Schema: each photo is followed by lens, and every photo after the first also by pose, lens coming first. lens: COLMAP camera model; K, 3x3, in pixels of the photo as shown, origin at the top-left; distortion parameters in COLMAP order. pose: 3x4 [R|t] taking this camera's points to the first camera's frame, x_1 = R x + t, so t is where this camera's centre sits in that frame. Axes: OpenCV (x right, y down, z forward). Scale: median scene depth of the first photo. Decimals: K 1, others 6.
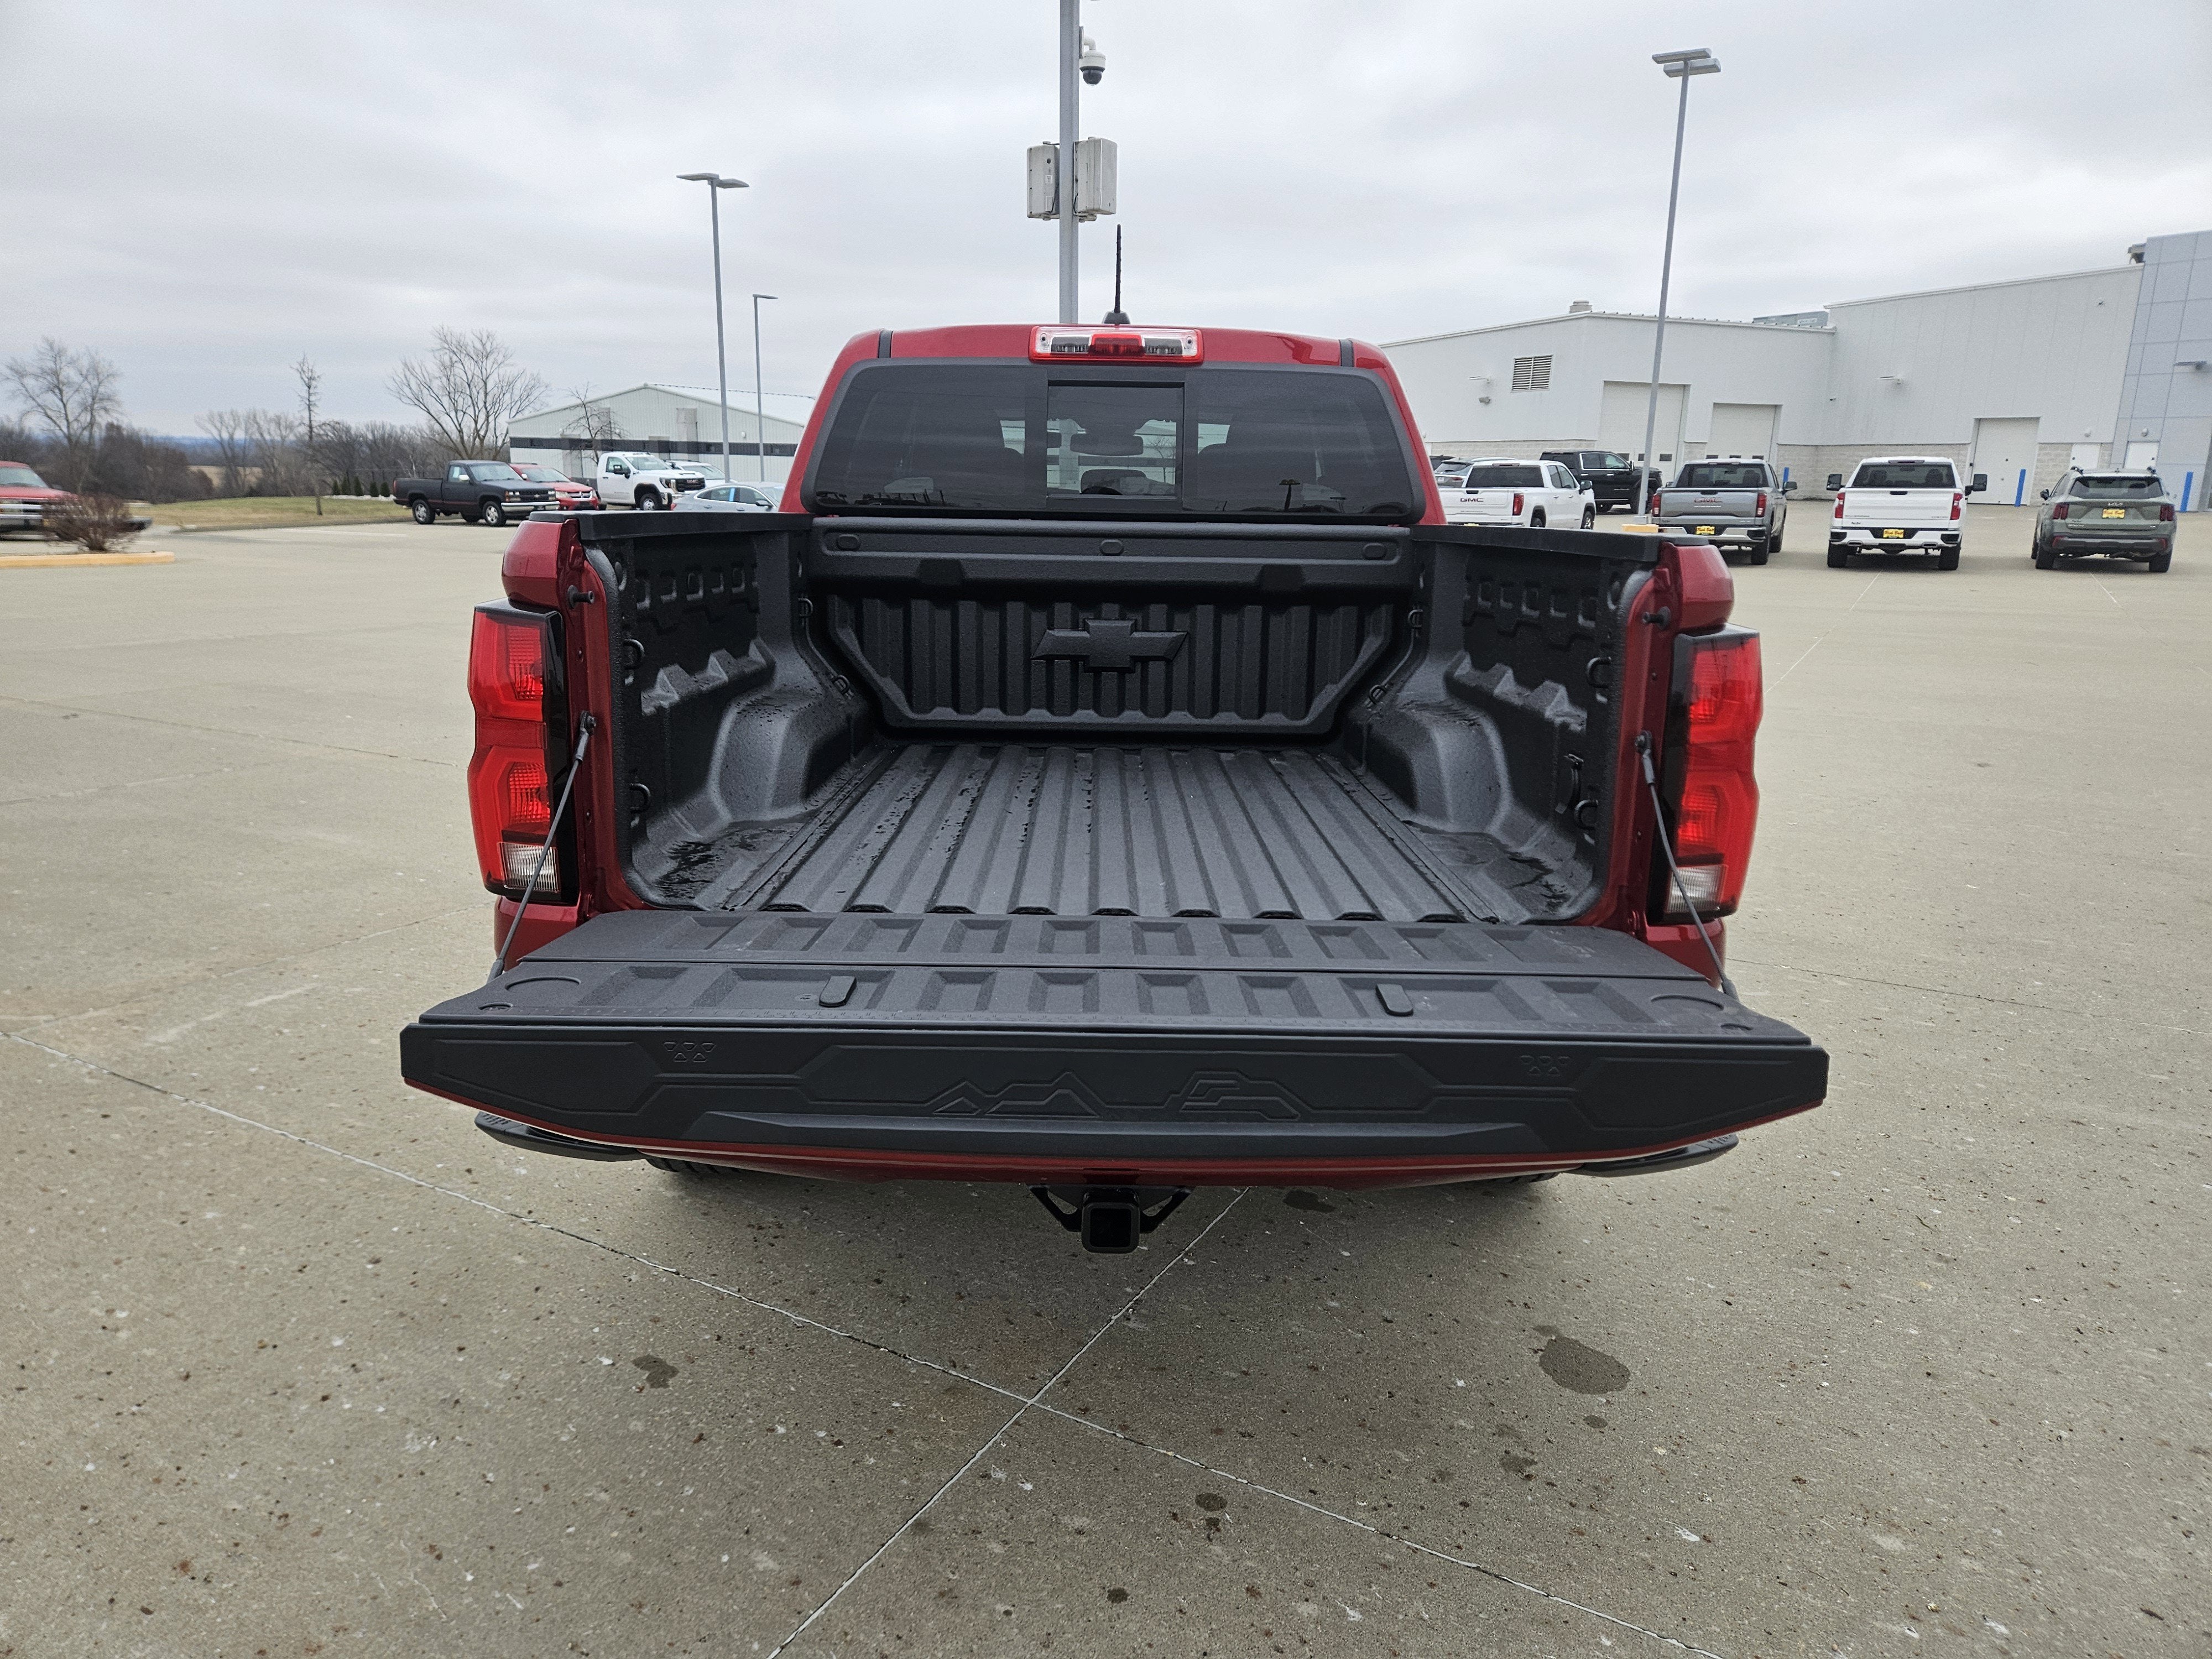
lens RADIAL K [[1460.9, 0, 1111.8], [0, 1460.9, 820.0], [0, 0, 1]] dist [0.082555, -0.071443]
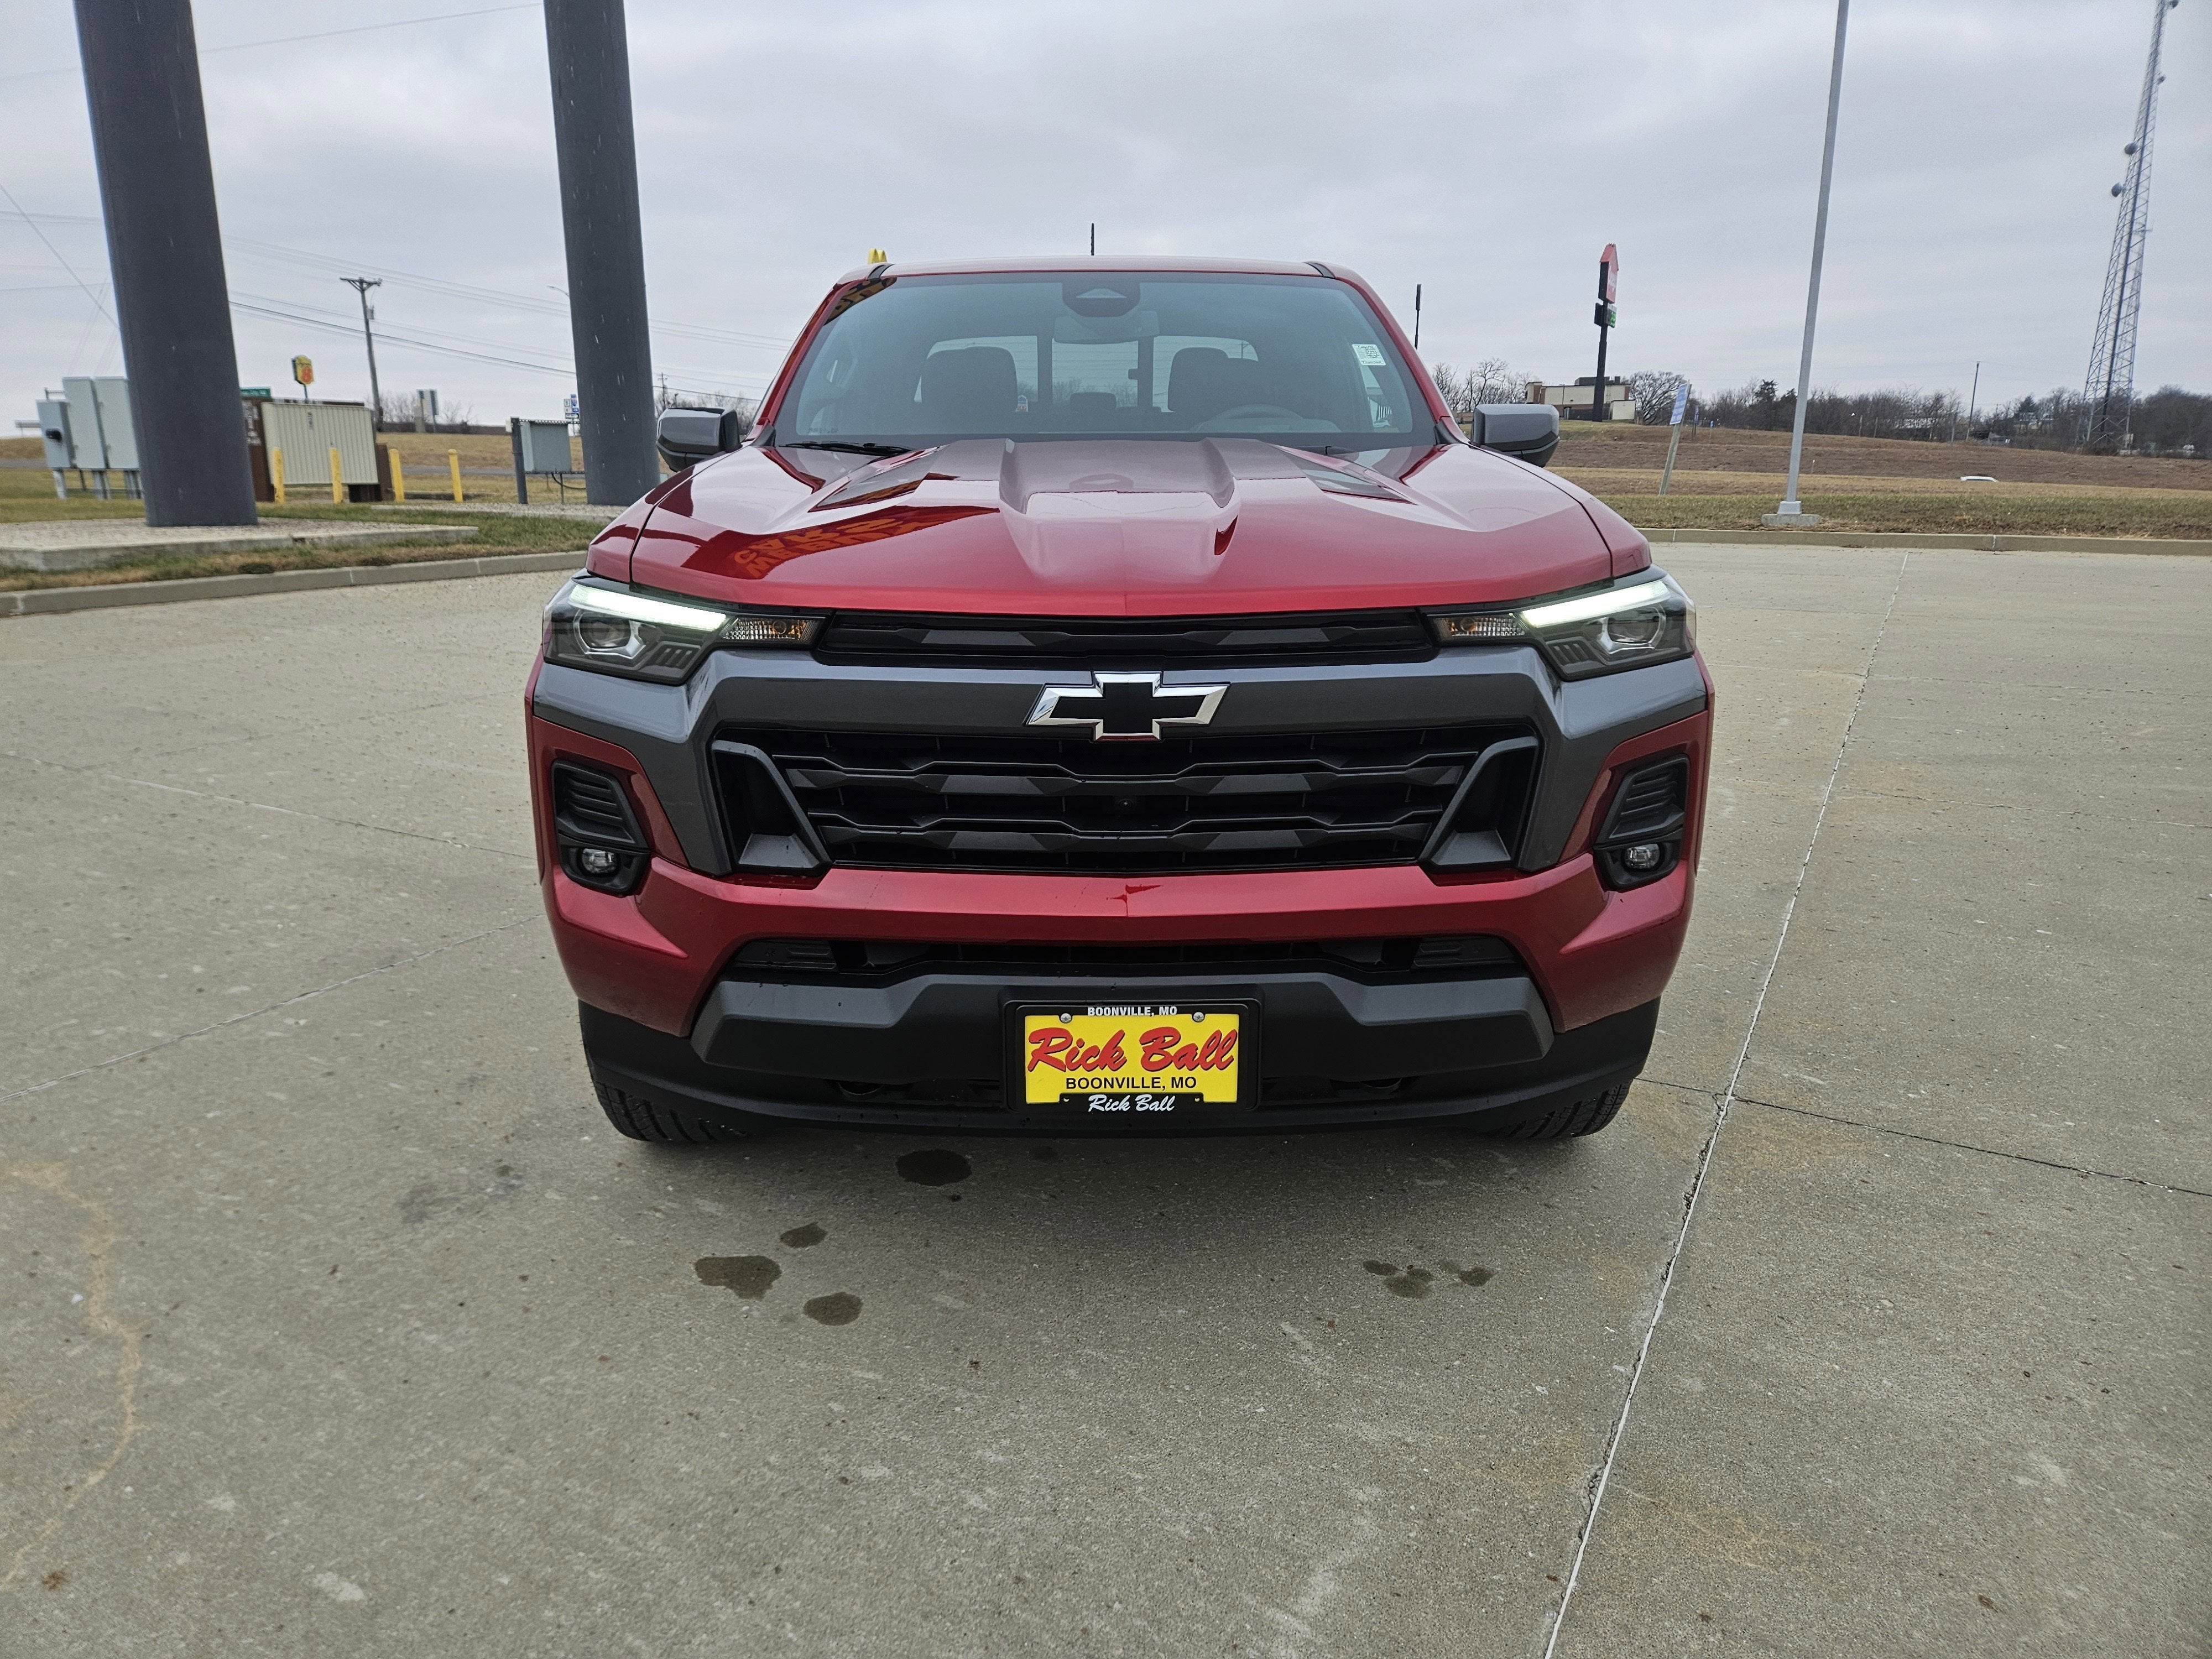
lens RADIAL K [[1474.2, 0, 1082.9], [0, 1474.2, 806.4], [0, 0, 1]] dist [0.074999, -0.063576]
pose [[-0.999882, -0.015355, -0.000430, 0.000877], [-0.013912, 0.893325, 0.449196, -0.074548], [-0.006514, 0.449149, -0.893433, 0.349019]]
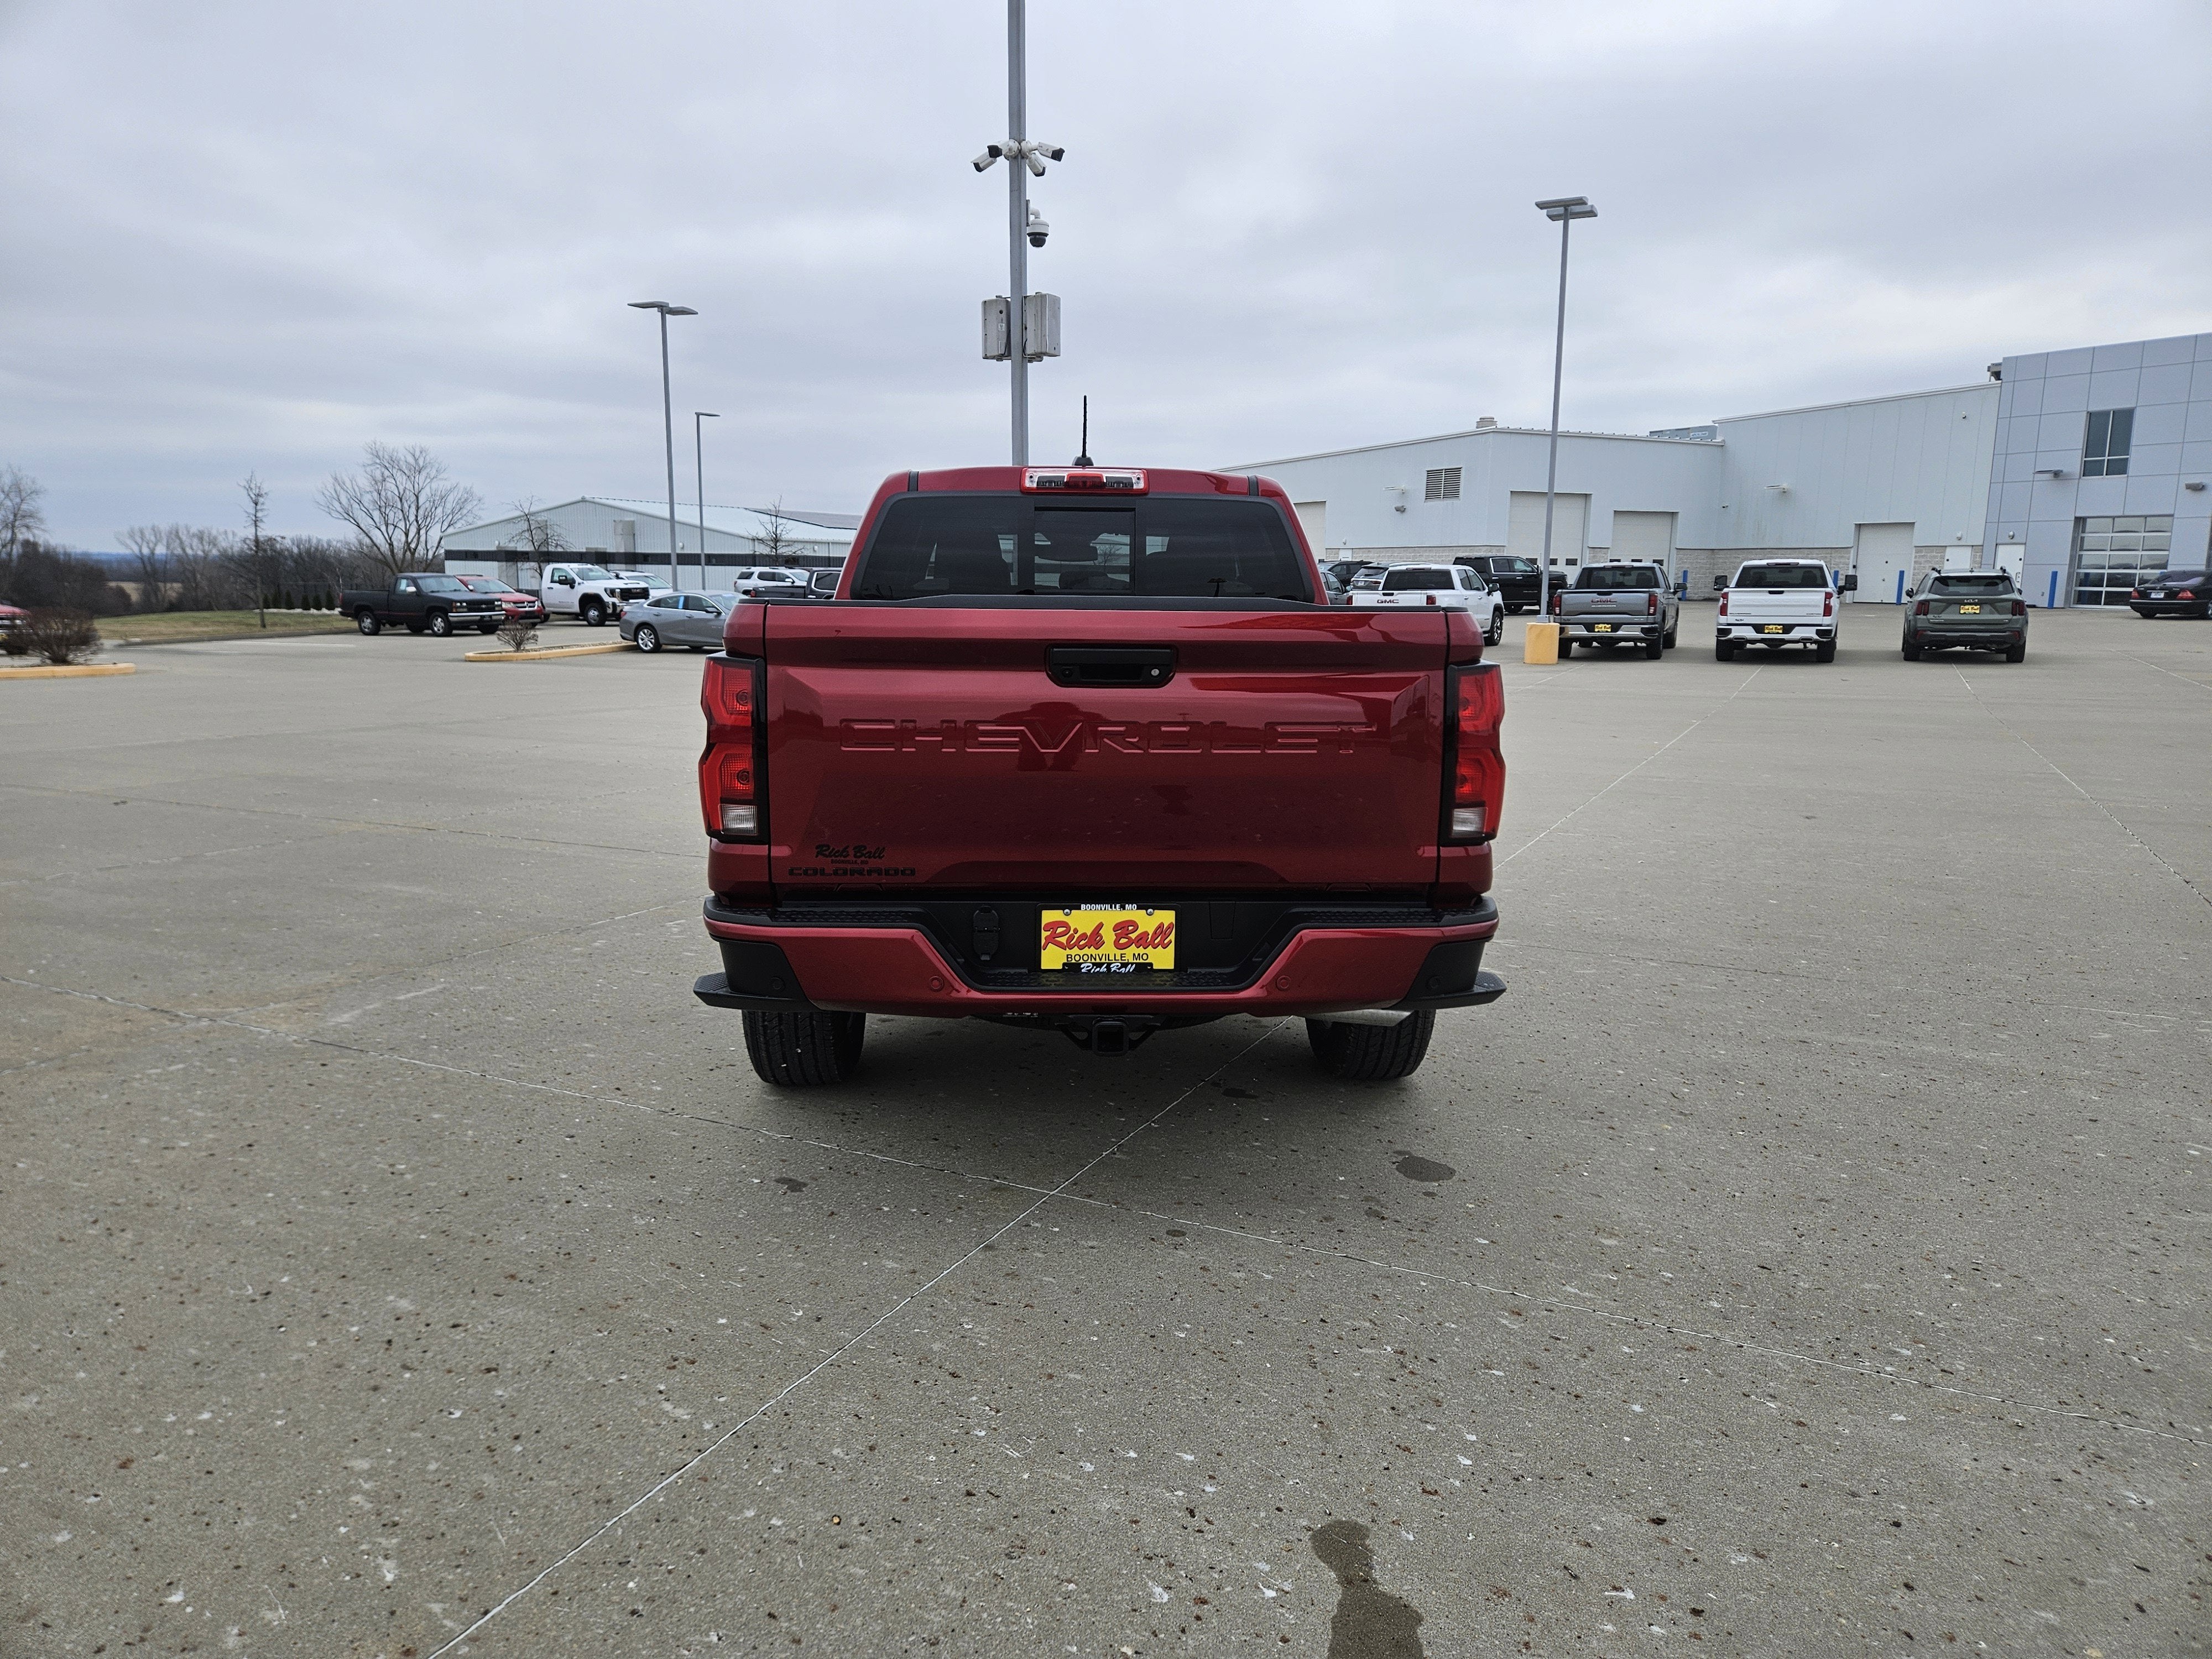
lens RADIAL K [[1460.9, 0, 1111.8], [0, 1460.9, 820.0], [0, 0, 1]] dist [0.082555, -0.071443]
pose [[0.998908, -0.015590, 0.044050, -0.004934], [0.018607, 0.997449, -0.068914, 0.011308], [-0.042863, 0.069659, 0.996650, -0.044653]]
